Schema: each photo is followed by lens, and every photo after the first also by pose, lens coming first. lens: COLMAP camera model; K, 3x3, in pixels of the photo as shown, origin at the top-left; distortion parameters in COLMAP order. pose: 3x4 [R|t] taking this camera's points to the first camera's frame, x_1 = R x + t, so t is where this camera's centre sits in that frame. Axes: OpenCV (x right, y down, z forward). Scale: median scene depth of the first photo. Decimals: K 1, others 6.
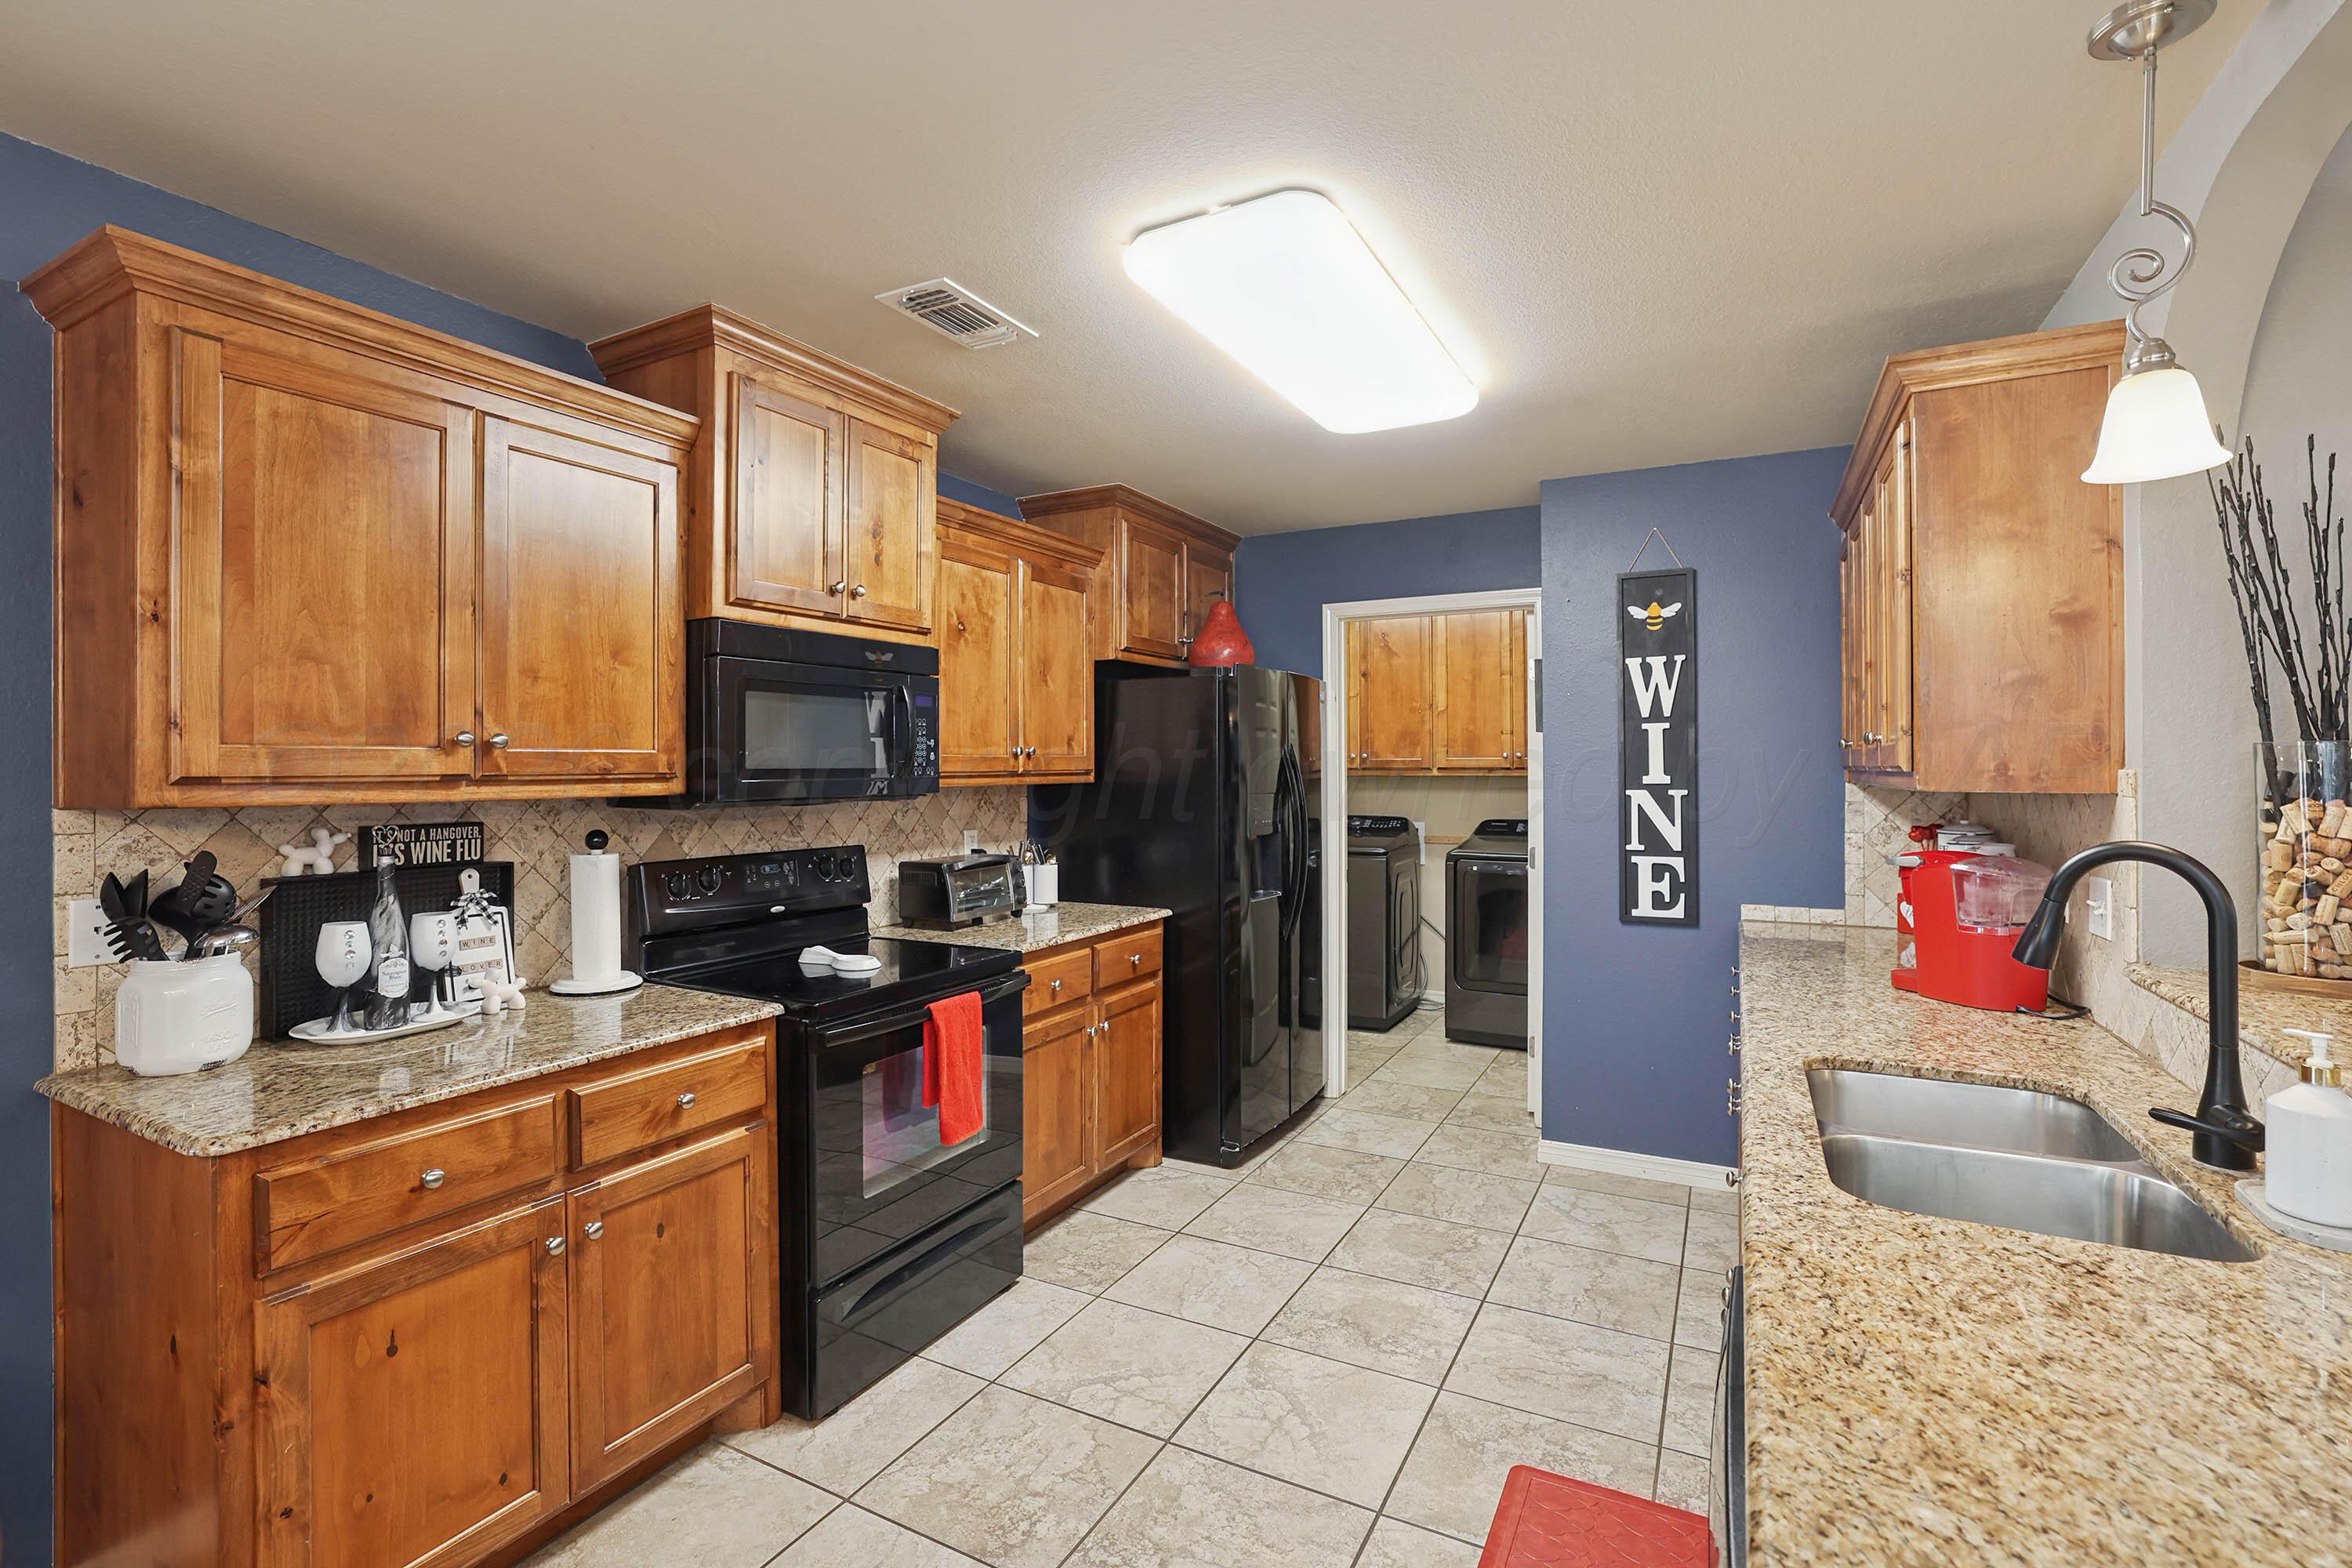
lens RADIAL K [[1052.5, 0, 1170.4], [0, 1052.5, 749.6], [0, 0, 1]] dist [-0.050344, 0.015830]
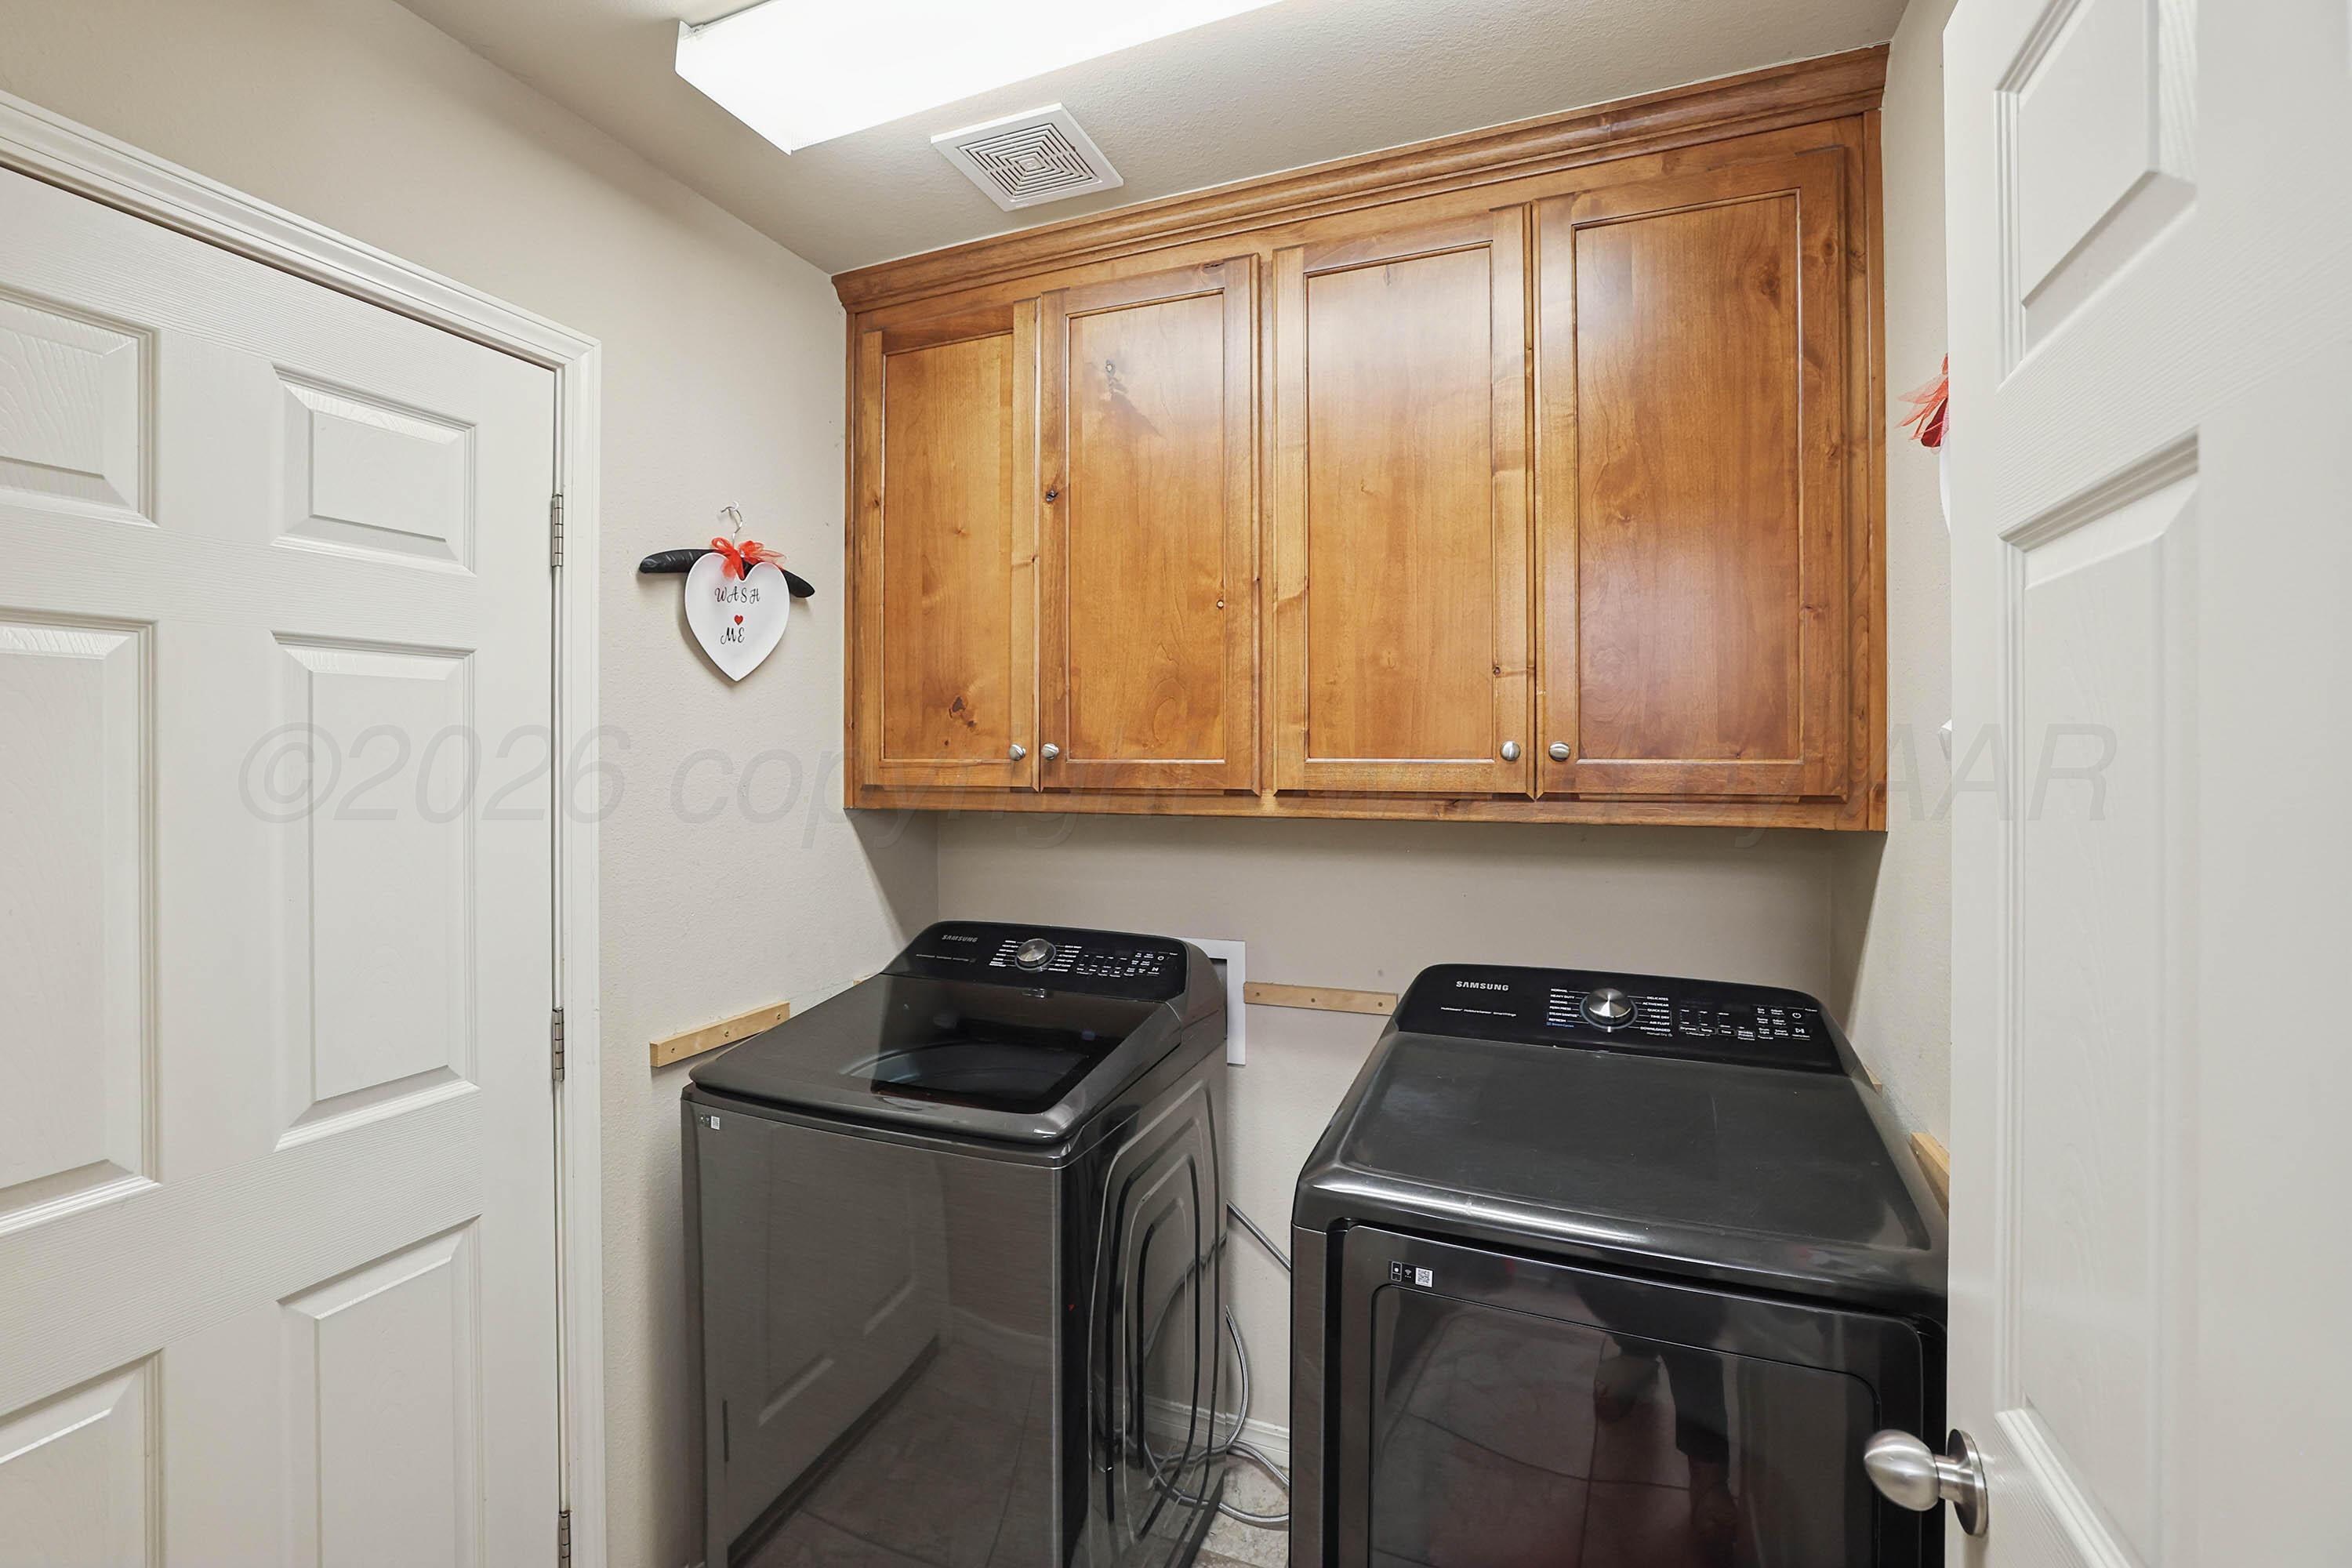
lens RADIAL K [[1052.5, 0, 1170.4], [0, 1052.5, 749.6], [0, 0, 1]] dist [-0.050344, 0.015830]
pose [[0.992911, 0.001946, 0.118841, 0.492237], [-0.003120, 0.999948, 0.009693, 0.007033], [-0.118816, -0.009996, 0.992866, 1.838435]]
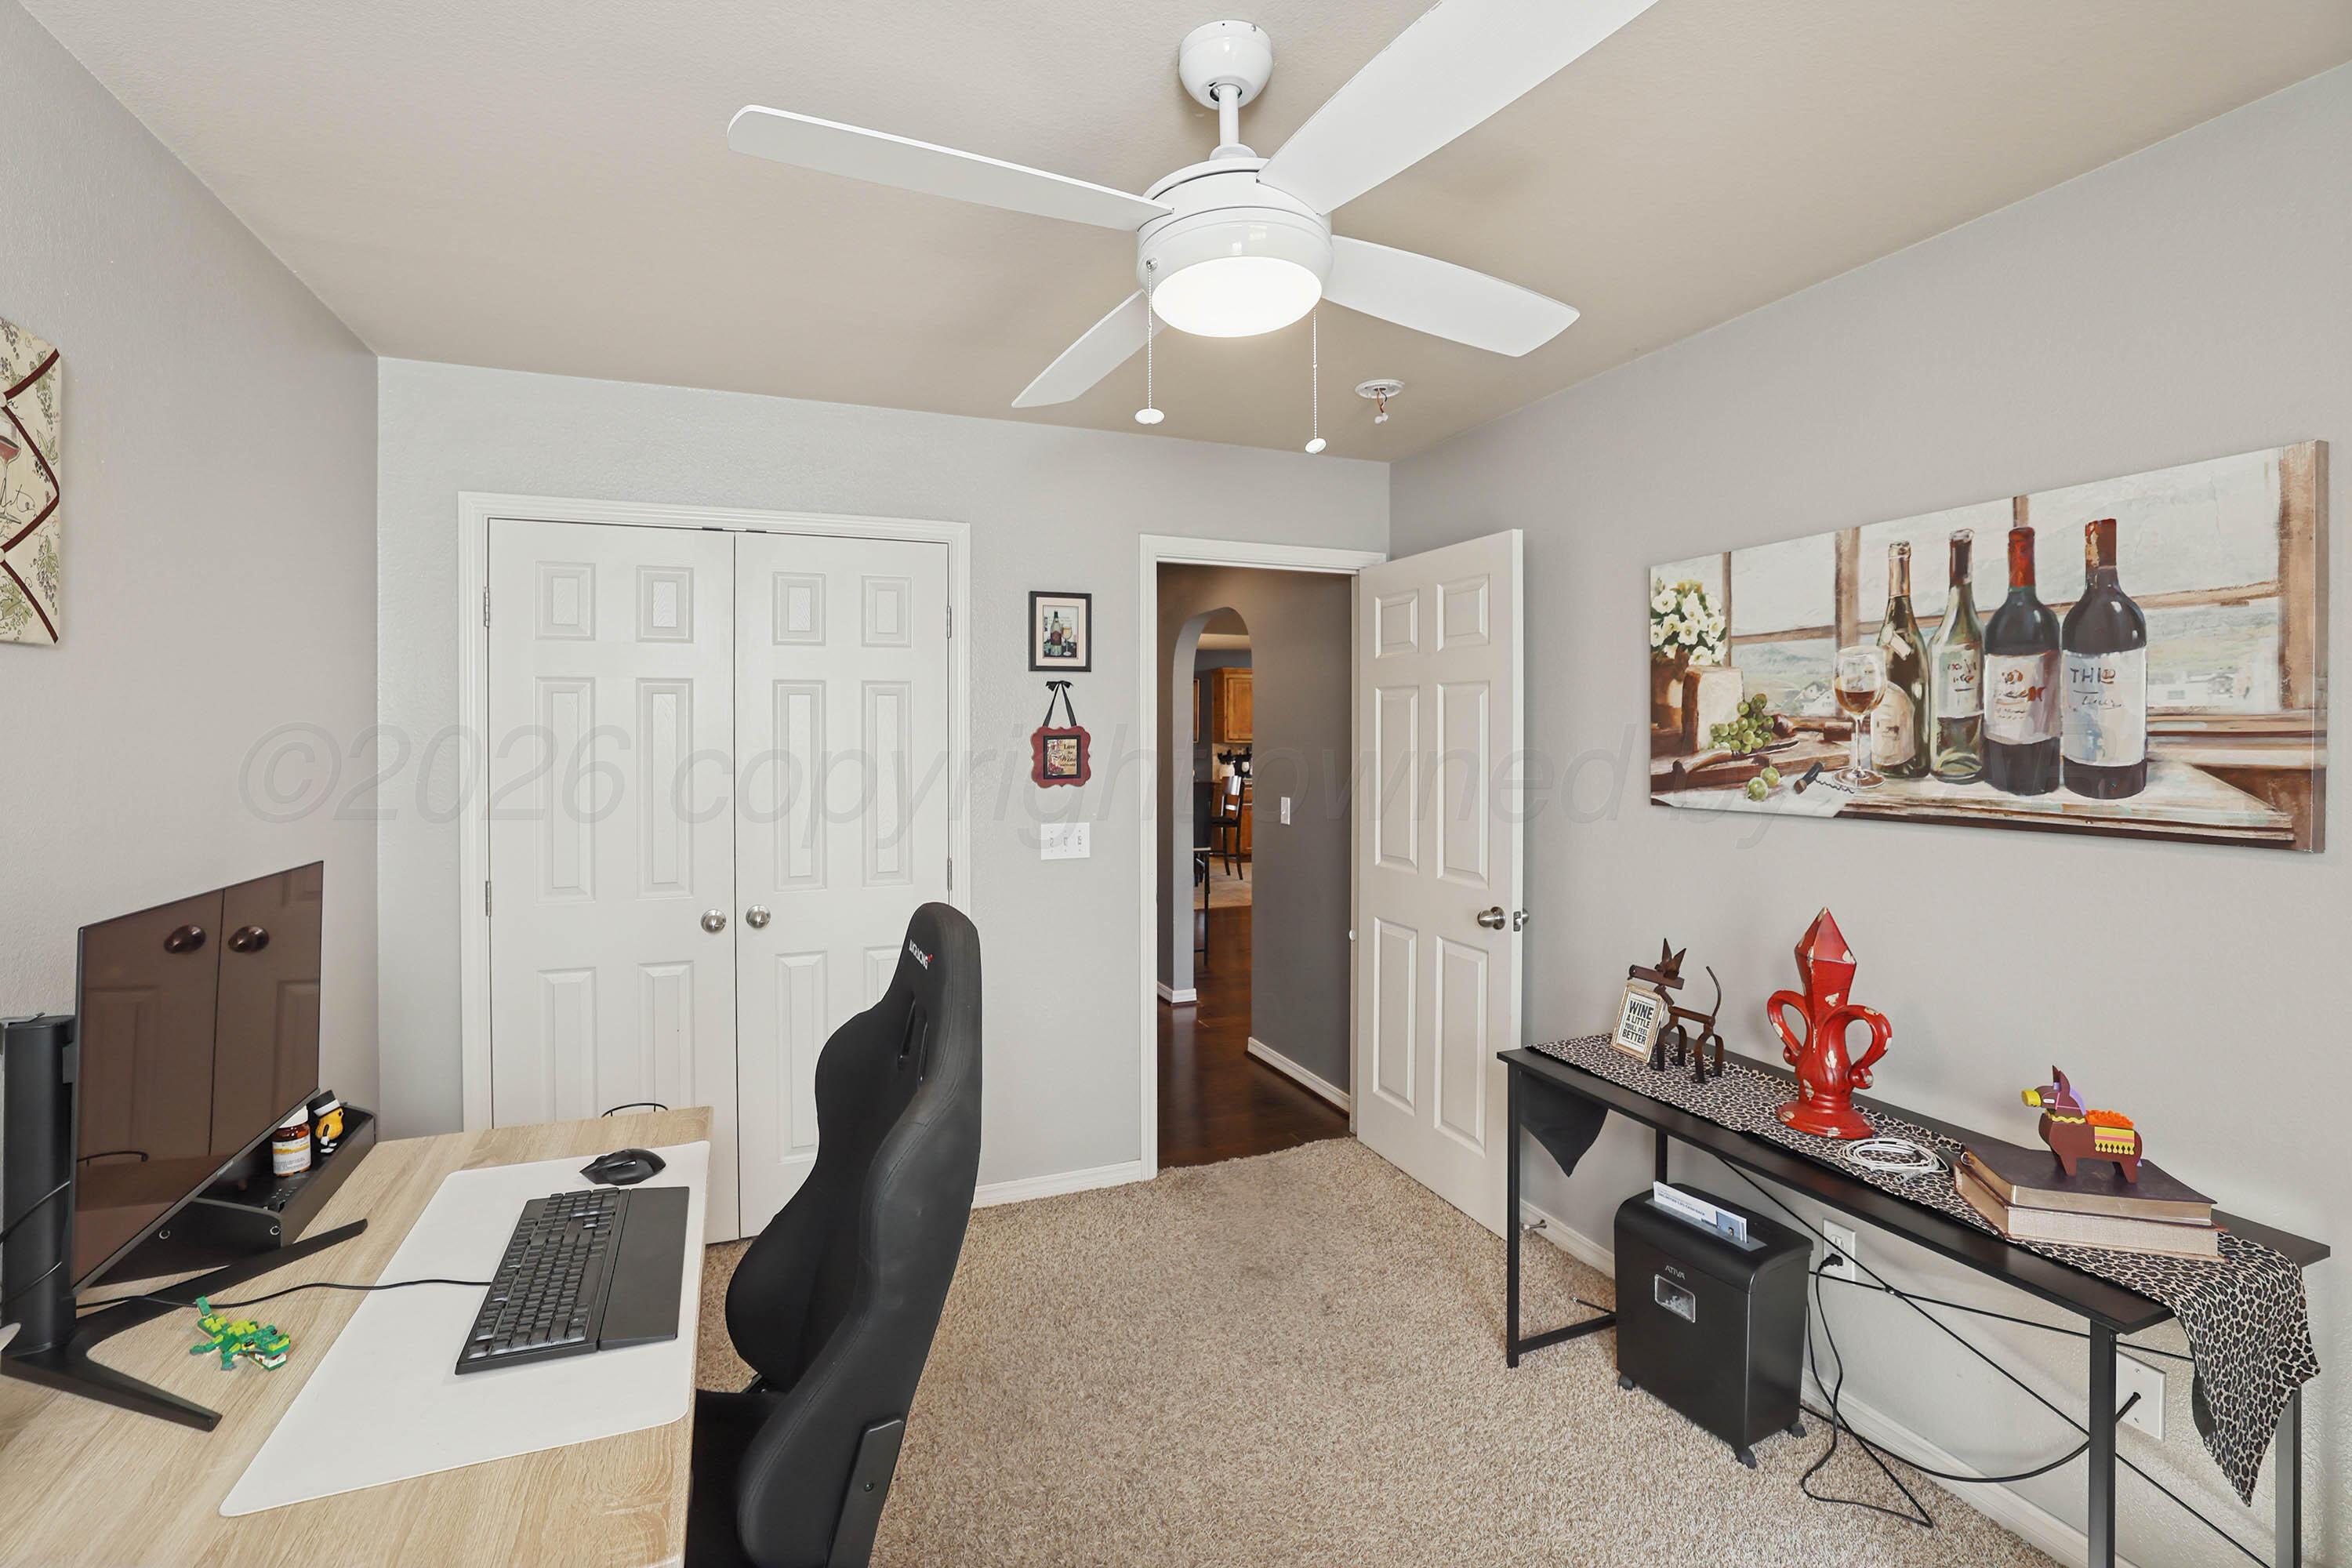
lens RADIAL K [[1052.5, 0, 1170.4], [0, 1052.5, 749.6], [0, 0, 1]] dist [-0.050344, 0.015830]
pose [[0.776600, 0.013589, -0.629848, 2.455996], [0.003919, 0.999644, 0.026399, -0.066971], [0.629982, -0.022970, 0.776270, -3.636144]]
